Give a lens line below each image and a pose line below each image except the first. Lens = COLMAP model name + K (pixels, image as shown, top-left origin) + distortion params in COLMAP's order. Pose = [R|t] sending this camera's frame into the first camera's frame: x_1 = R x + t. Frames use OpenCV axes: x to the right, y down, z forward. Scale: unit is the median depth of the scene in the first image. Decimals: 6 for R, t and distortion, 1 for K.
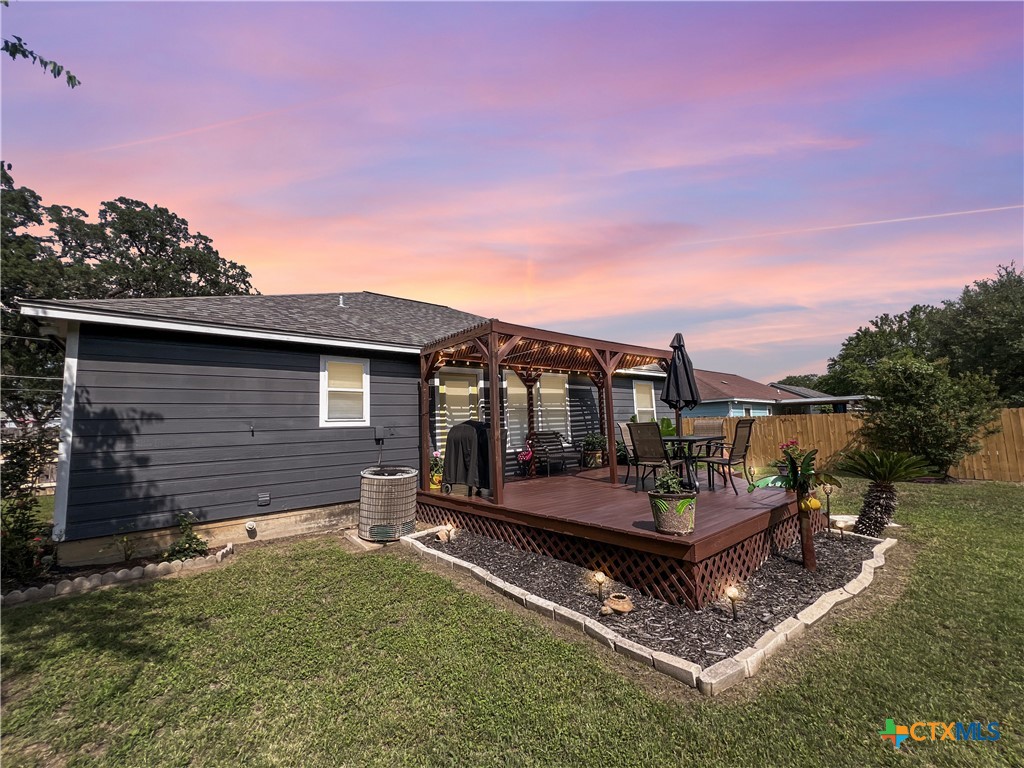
lens RADIAL K [[413.5, 0, 512.0], [0, 413.5, 384.0], [0, 0, 1]] dist [-0.000368, 0.000377]
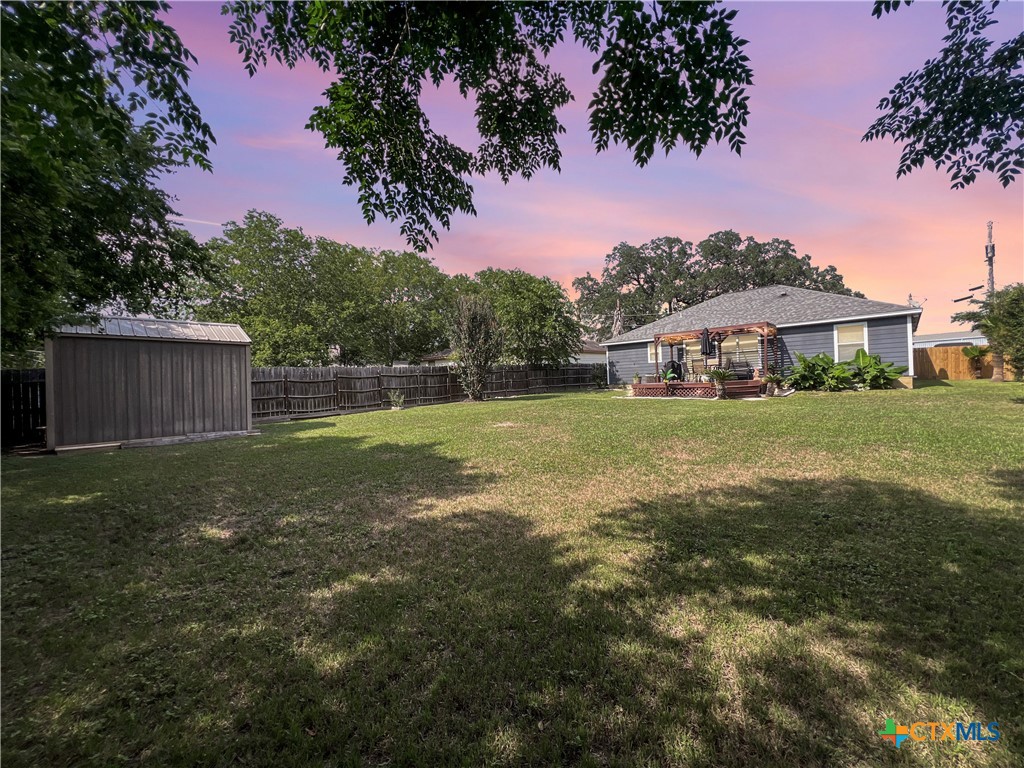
lens RADIAL K [[408.5, 0, 512.0], [0, 408.5, 384.0], [0, 0, 1]] dist [-0.000489, 0.000311]
pose [[0.109044, 0.042134, -0.993144, 2.353863], [0.144985, 0.987743, 0.057824, -0.076764], [0.983407, -0.150296, 0.101598, -0.475030]]
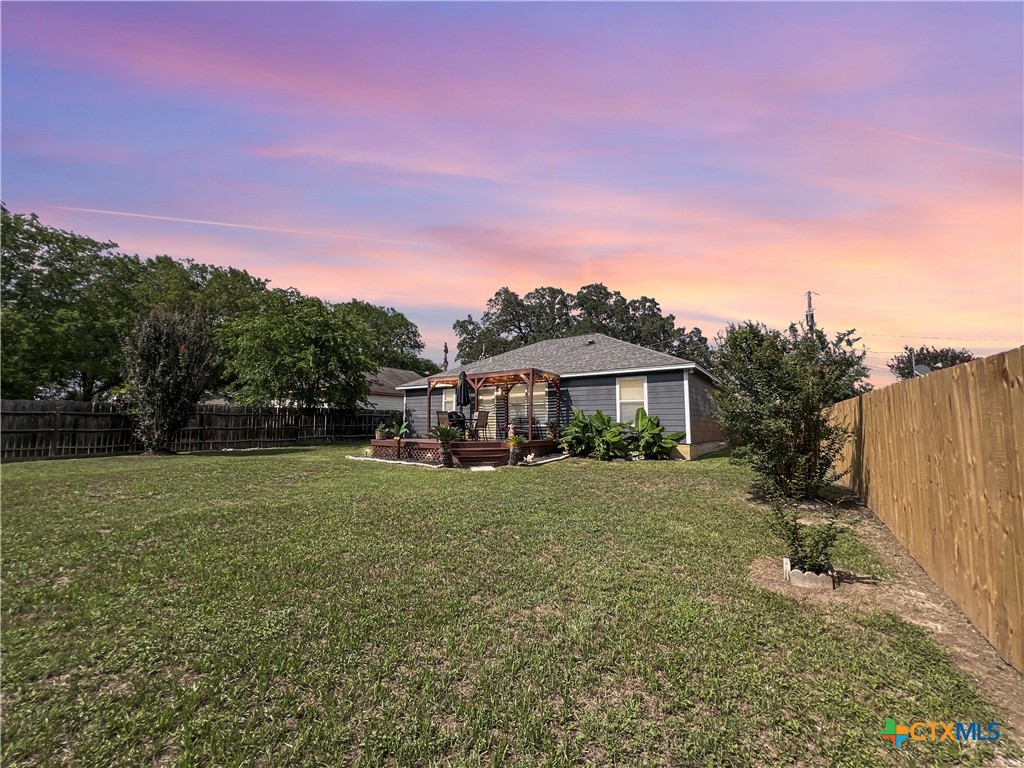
lens RADIAL K [[408.5, 0, 512.0], [0, 408.5, 384.0], [0, 0, 1]] dist [-0.000489, 0.000311]
pose [[0.267207, -0.060409, -0.961744, 1.979540], [0.090533, 0.995193, -0.037357, 0.037293], [0.959377, -0.077088, 0.271391, 0.525347]]
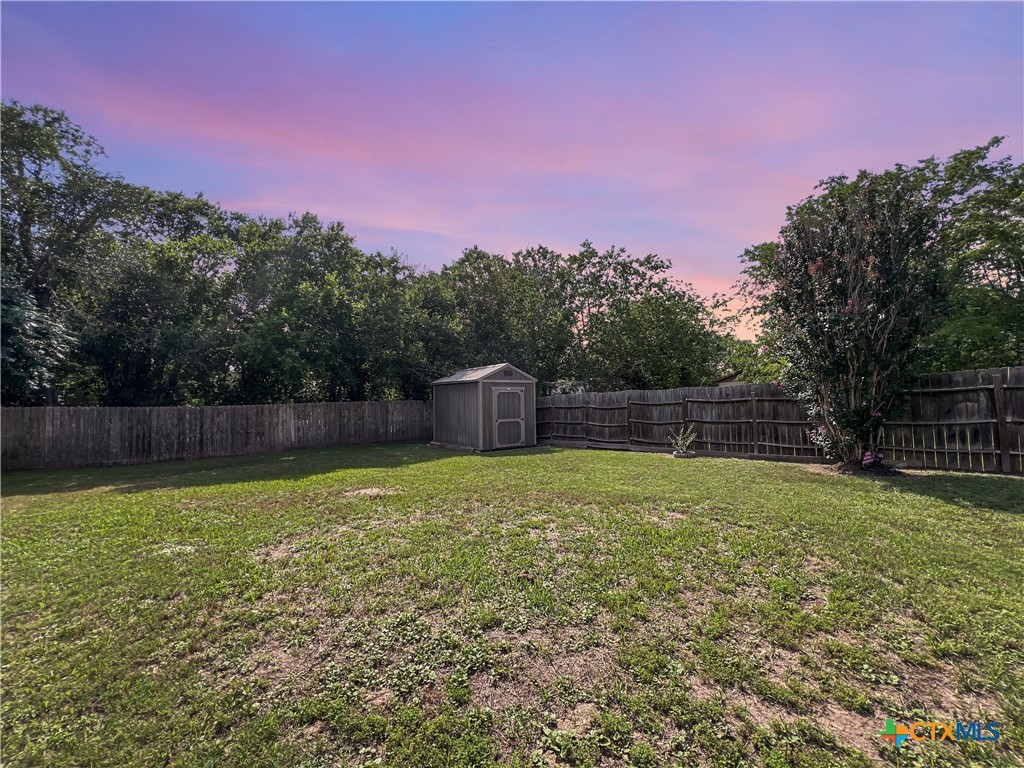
lens RADIAL K [[411.5, 0, 512.0], [0, 411.5, 384.0], [0, 0, 1]] dist [-0.001363, -0.000133]
pose [[-0.995891, 0.060364, 0.067501, 0.611465], [0.048248, 0.984508, -0.168571, 0.058995], [-0.076631, -0.164622, -0.983376, 0.526040]]
